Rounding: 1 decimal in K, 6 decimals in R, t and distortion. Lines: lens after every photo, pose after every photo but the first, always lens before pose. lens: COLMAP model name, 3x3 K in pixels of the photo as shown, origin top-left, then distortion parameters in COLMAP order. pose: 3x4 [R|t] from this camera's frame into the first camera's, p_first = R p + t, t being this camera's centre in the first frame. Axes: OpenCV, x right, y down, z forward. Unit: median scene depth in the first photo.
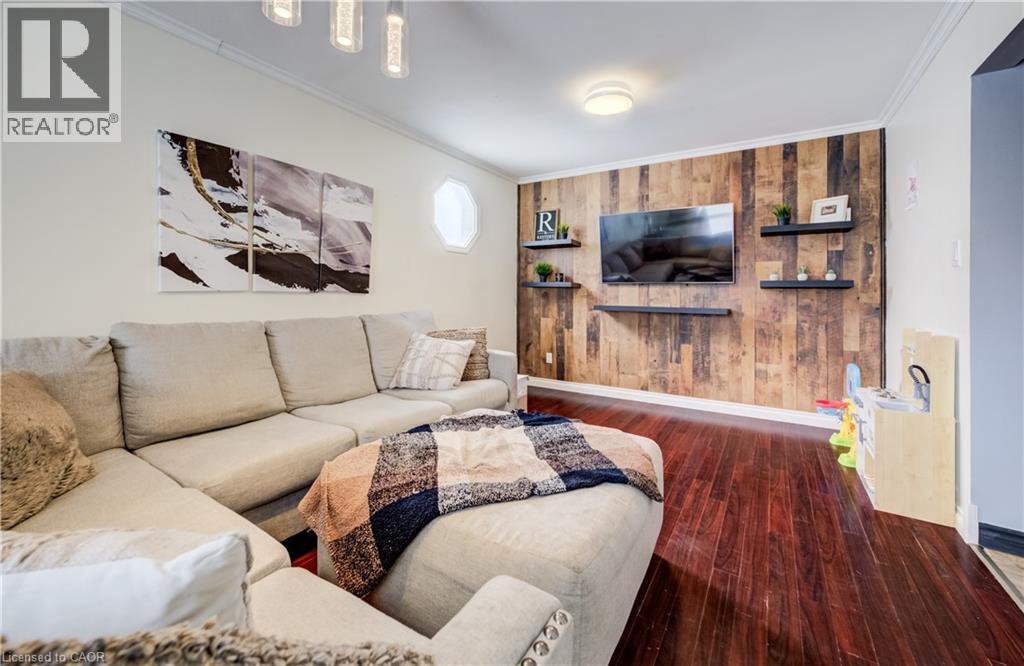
lens RADIAL K [[407.4, 0, 527.9], [0, 407.4, 290.7], [0, 0, 1]] dist [0.000241, 0.000505]
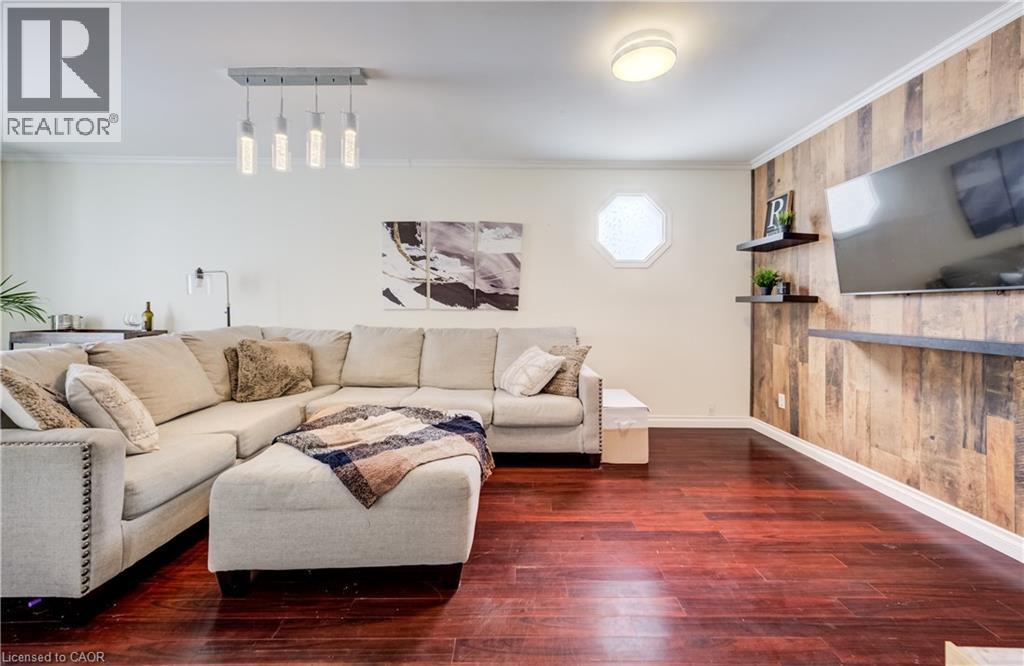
lens RADIAL K [[407.4, 0, 516.0], [0, 407.4, 309.5], [0, 0, 1]] dist [0.000241, 0.000505]
pose [[0.532046, -0.002978, -0.846710, 0.483471], [0.004033, 0.999991, -0.000983, 0.003459], [0.846706, -0.002891, 0.532054, 0.261290]]
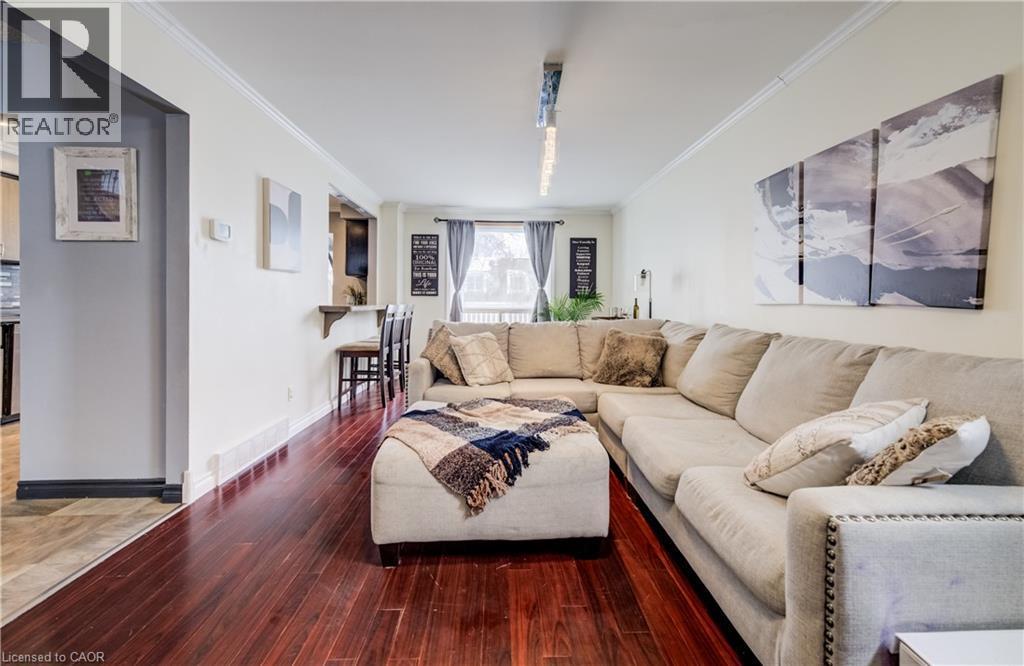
lens RADIAL K [[407.4, 0, 518.0], [0, 407.4, 307.8], [0, 0, 1]] dist [0.000241, 0.000505]
pose [[-0.836714, 0.000800, -0.547639, 0.236520], [-0.004042, 0.999963, 0.007636, 0.002916], [0.547625, 0.008602, -0.836680, 0.835052]]
